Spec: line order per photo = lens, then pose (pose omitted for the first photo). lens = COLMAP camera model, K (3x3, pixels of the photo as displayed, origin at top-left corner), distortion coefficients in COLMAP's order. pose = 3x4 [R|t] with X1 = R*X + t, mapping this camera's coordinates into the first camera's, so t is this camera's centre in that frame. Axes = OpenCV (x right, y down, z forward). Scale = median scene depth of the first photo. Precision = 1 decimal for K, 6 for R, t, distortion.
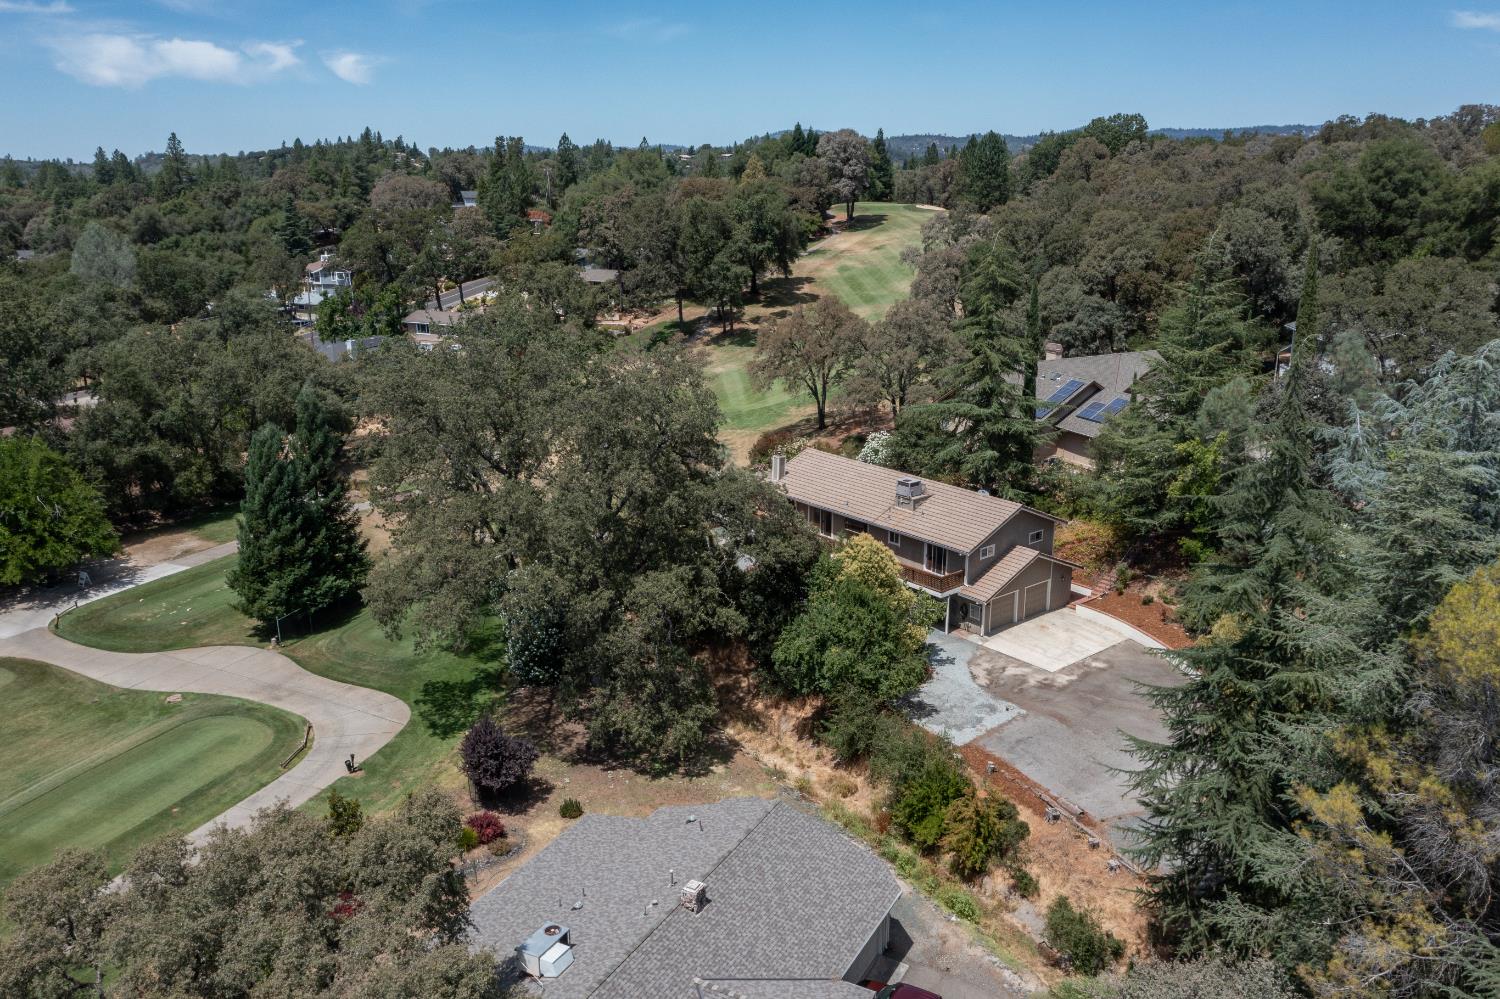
lens RADIAL K [[1200.4, 0, 749.7], [0, 1200.4, 501.7], [0, 0, 1]] dist [0.009920, -0.011116]
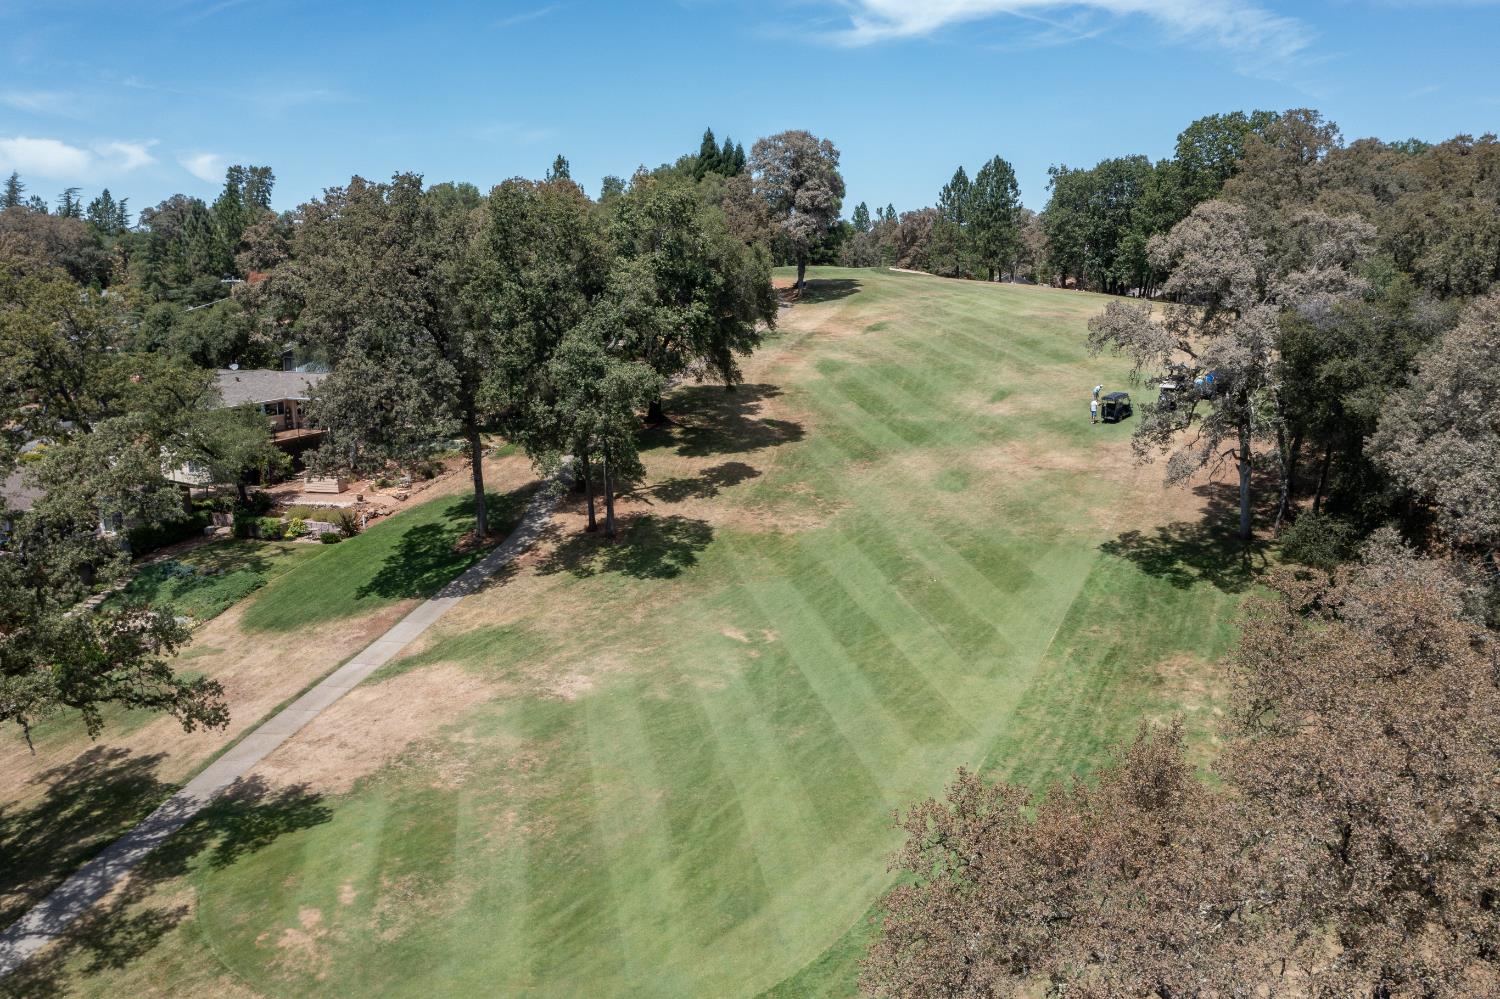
lens RADIAL K [[1200.4, 0, 740.2], [0, 1200.4, 495.3], [0, 0, 1]] dist [0.009920, -0.011116]
pose [[0.994901, -0.019300, 0.098989, -0.027366], [0.027471, 0.996266, -0.081851, -0.275126], [-0.097040, 0.084153, 0.991716, 1.401759]]
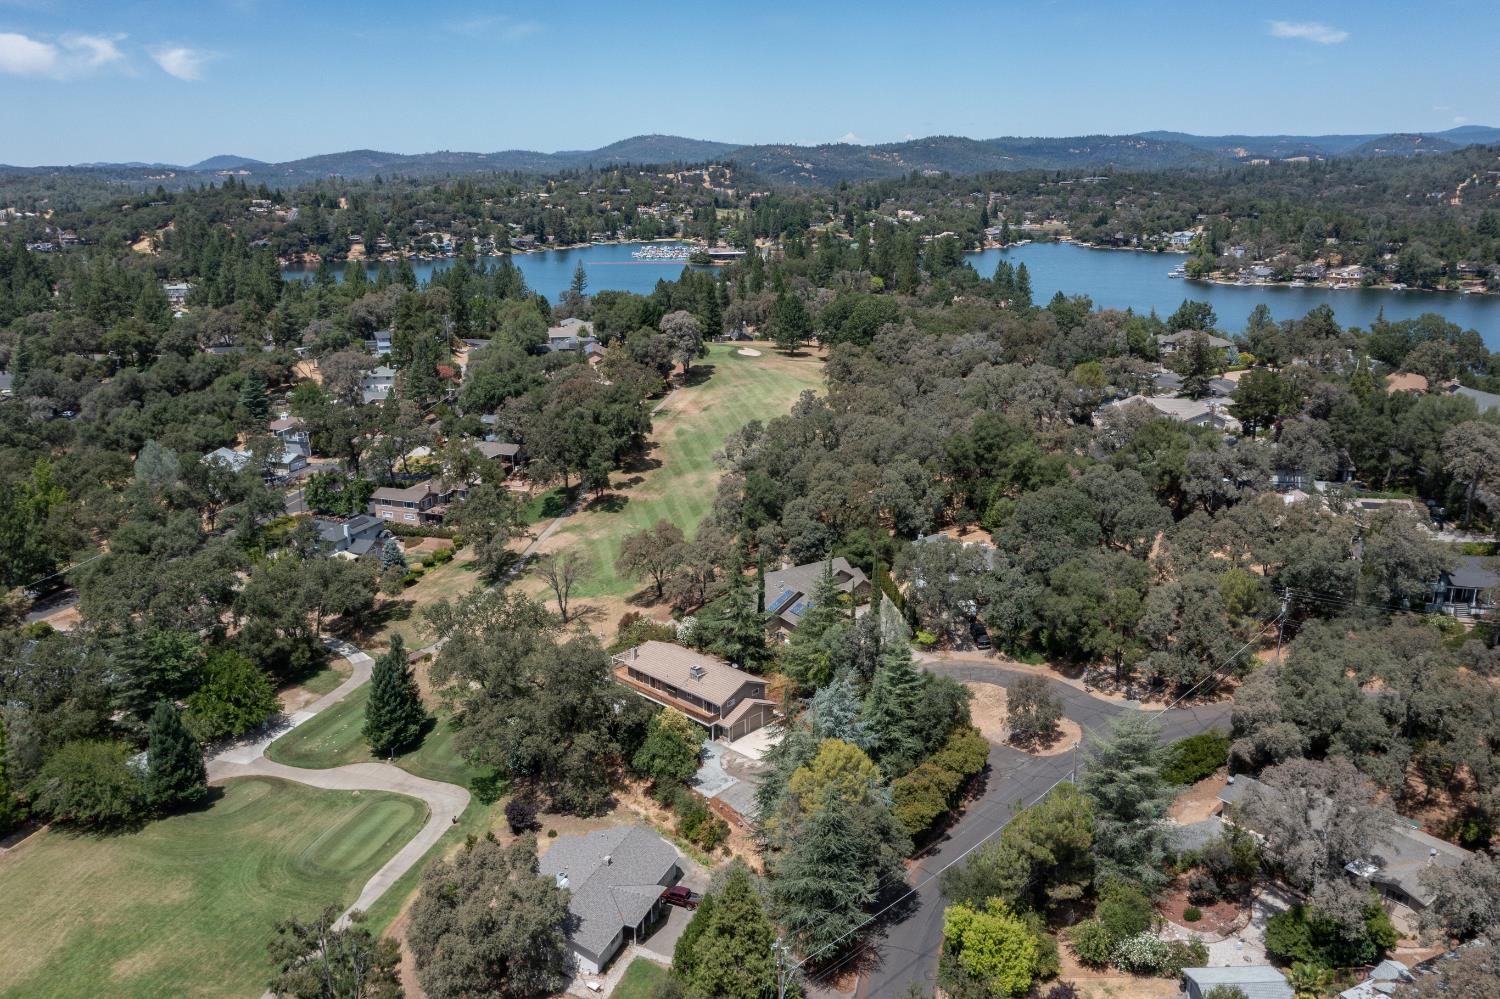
lens RADIAL K [[1200.4, 0, 755.2], [0, 1200.4, 504.7], [0, 0, 1]] dist [0.009920, -0.011116]
pose [[0.992713, -0.028080, 0.117184, -0.002708], [0.027893, 0.999606, 0.003240, -0.308947], [-0.117229, 0.000052, 0.993105, -1.114252]]
